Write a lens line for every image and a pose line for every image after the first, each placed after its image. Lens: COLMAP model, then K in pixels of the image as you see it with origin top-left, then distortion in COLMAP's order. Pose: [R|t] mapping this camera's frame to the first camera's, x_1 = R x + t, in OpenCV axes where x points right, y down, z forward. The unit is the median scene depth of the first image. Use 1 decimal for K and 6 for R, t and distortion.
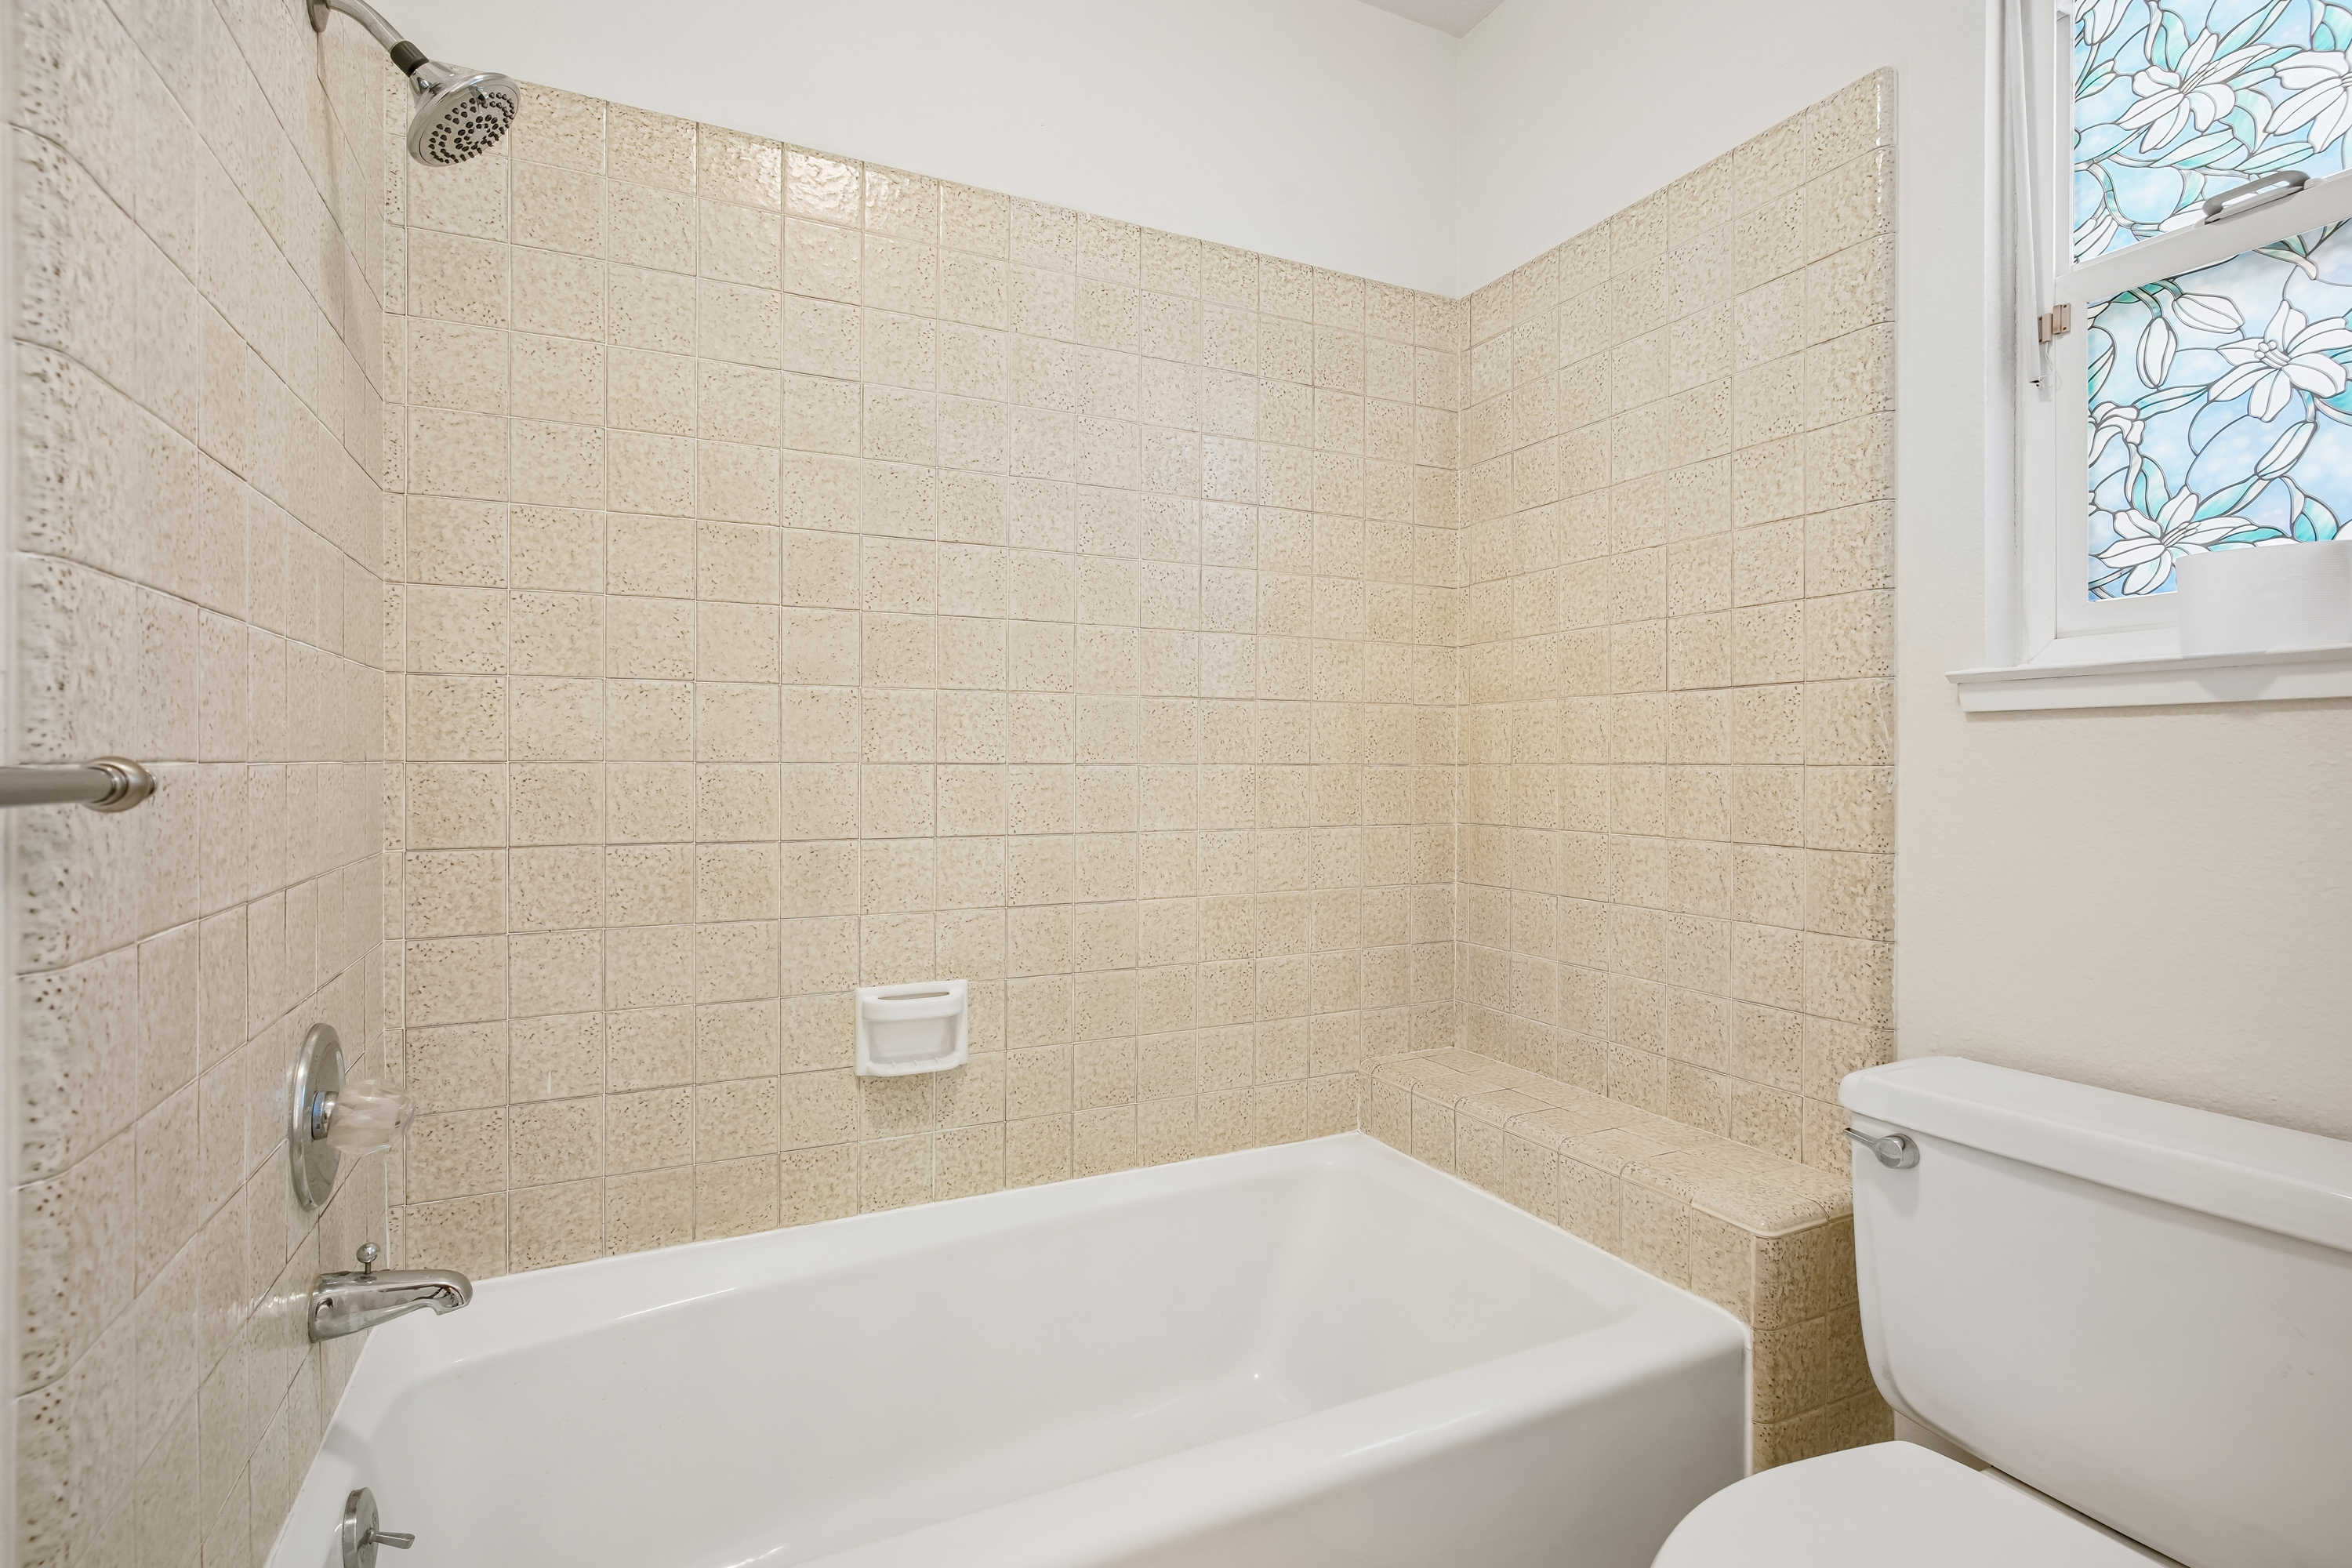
lens RADIAL K [[1139.5, 0, 1182.2], [0, 1139.5, 774.8], [0, 0, 1]] dist [0.006026, 0.004488]
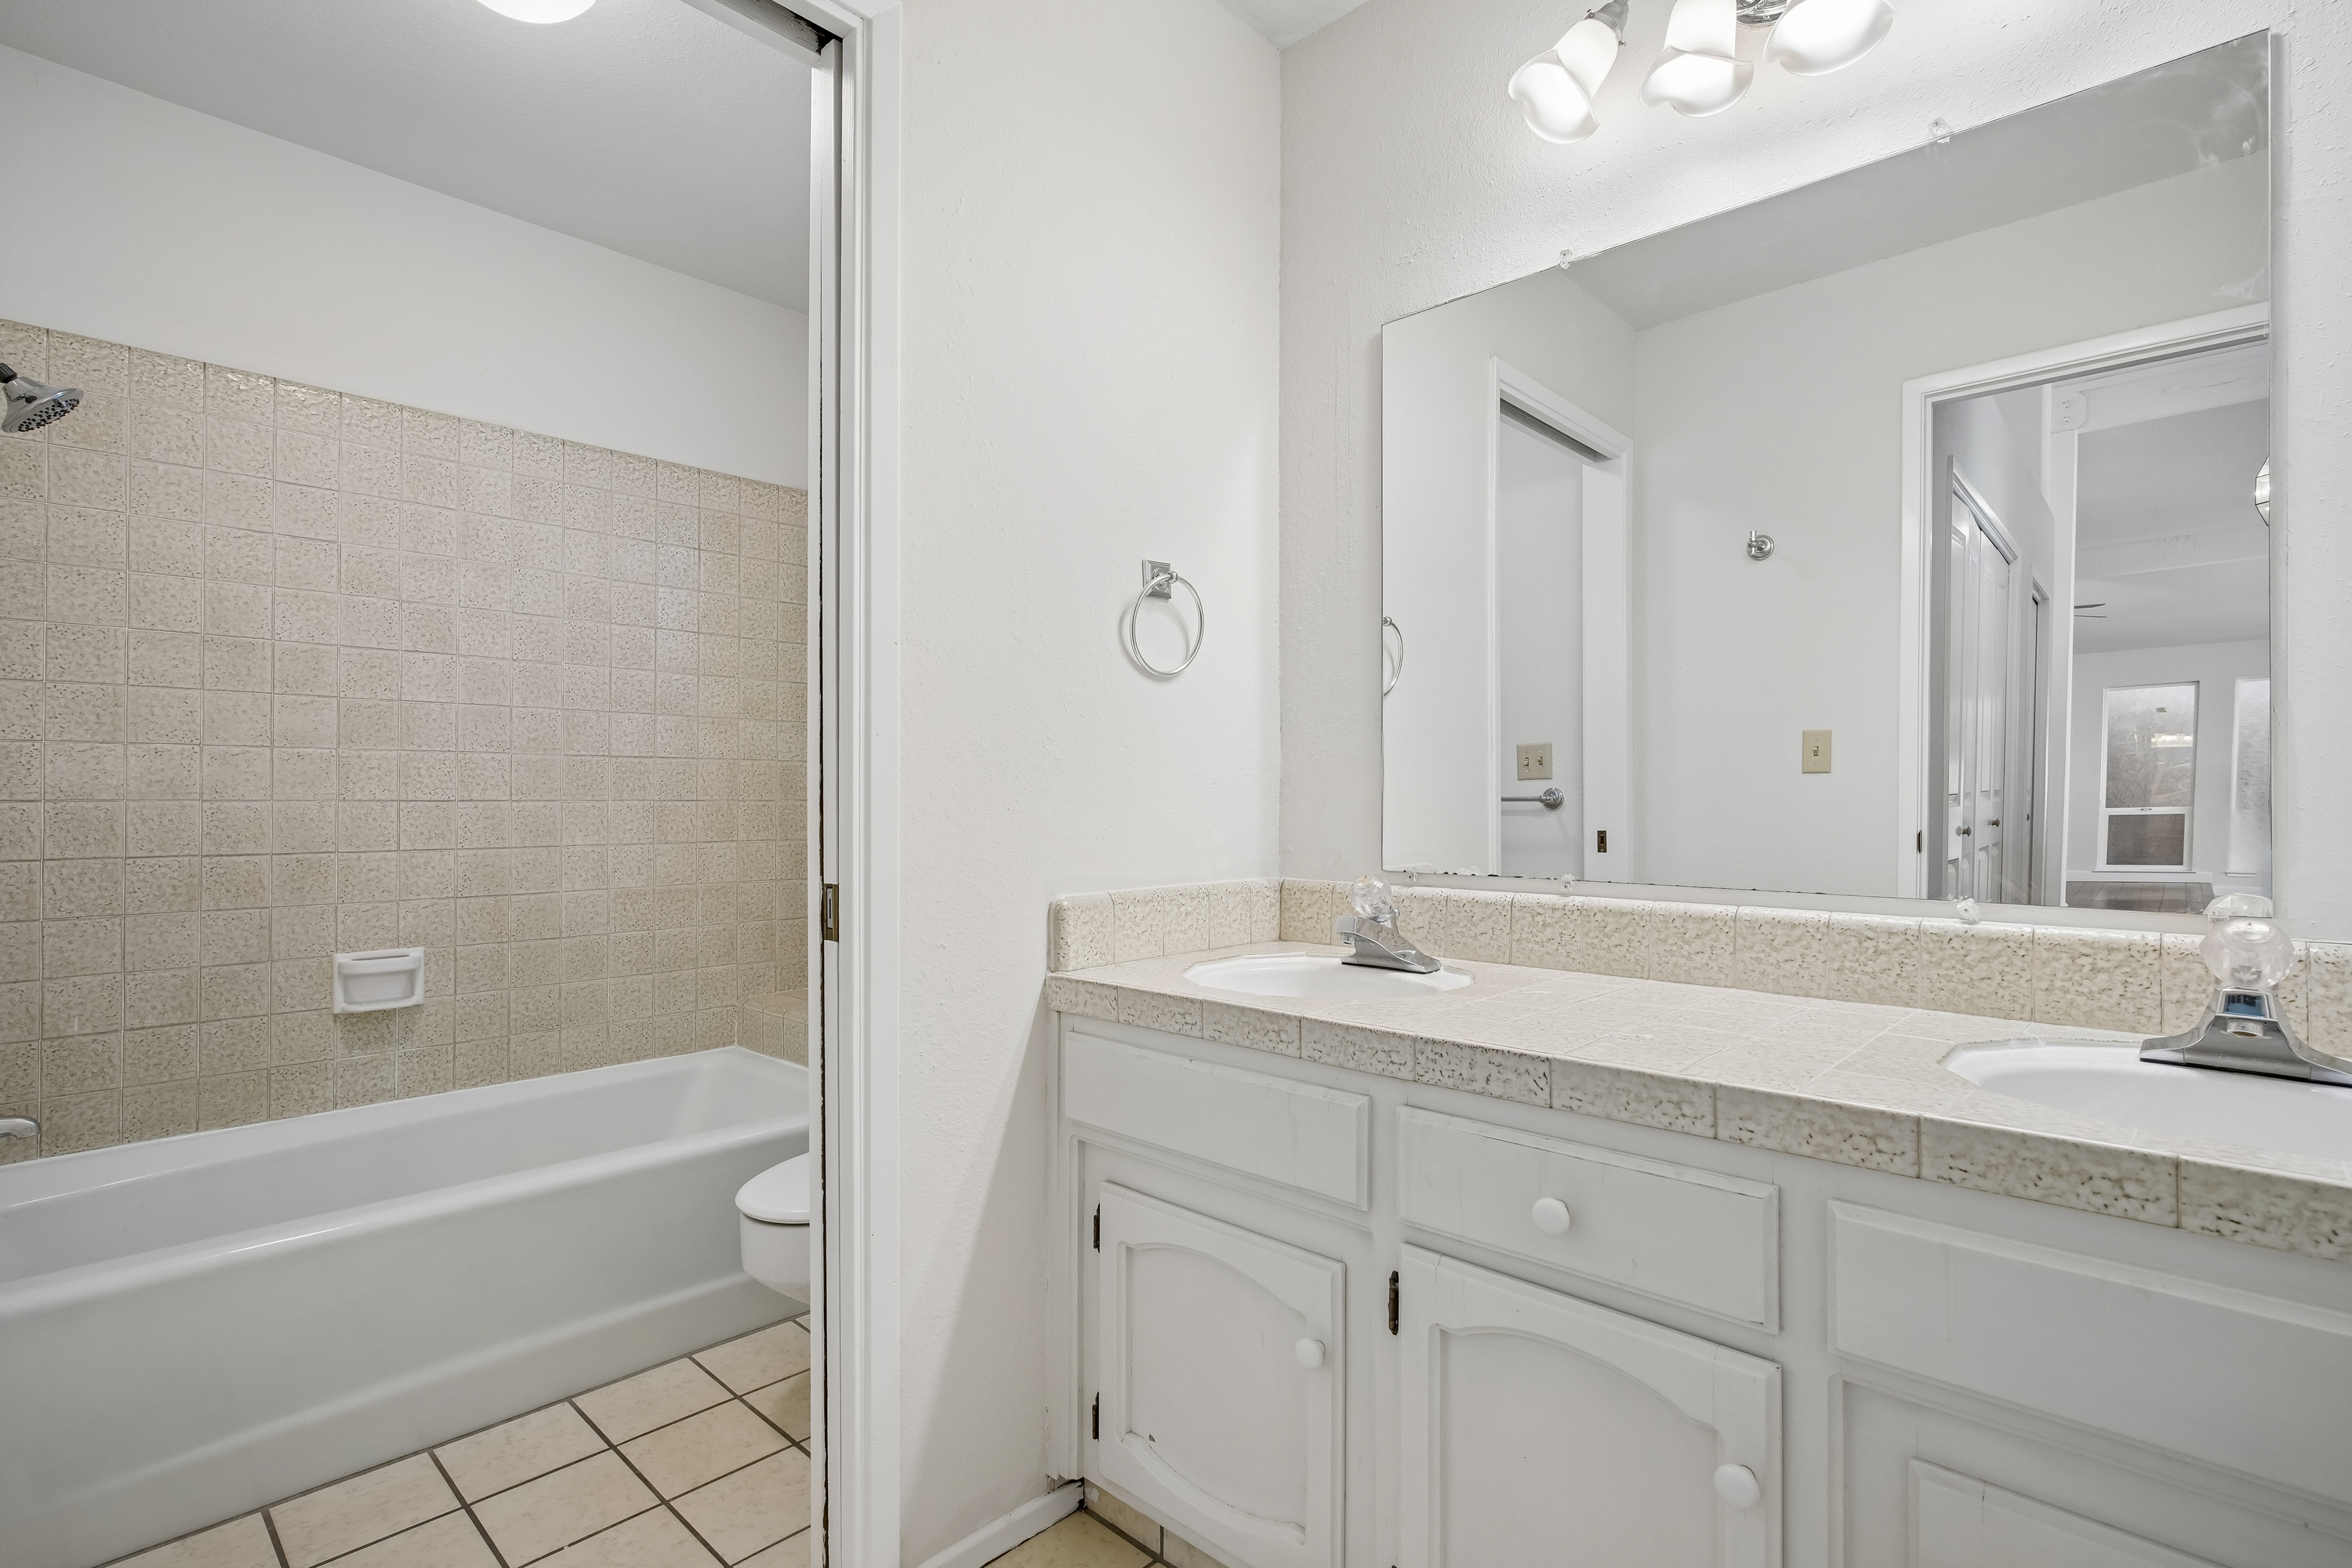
lens RADIAL K [[1139.5, 0, 1169.2], [0, 1139.5, 796.3], [0, 0, 1]] dist [0.006026, 0.004488]
pose [[0.939583, 0.002784, 0.342311, 0.223954], [-0.001948, 0.999994, -0.002787, -0.014127], [-0.342317, 0.001952, 0.939583, -0.767483]]
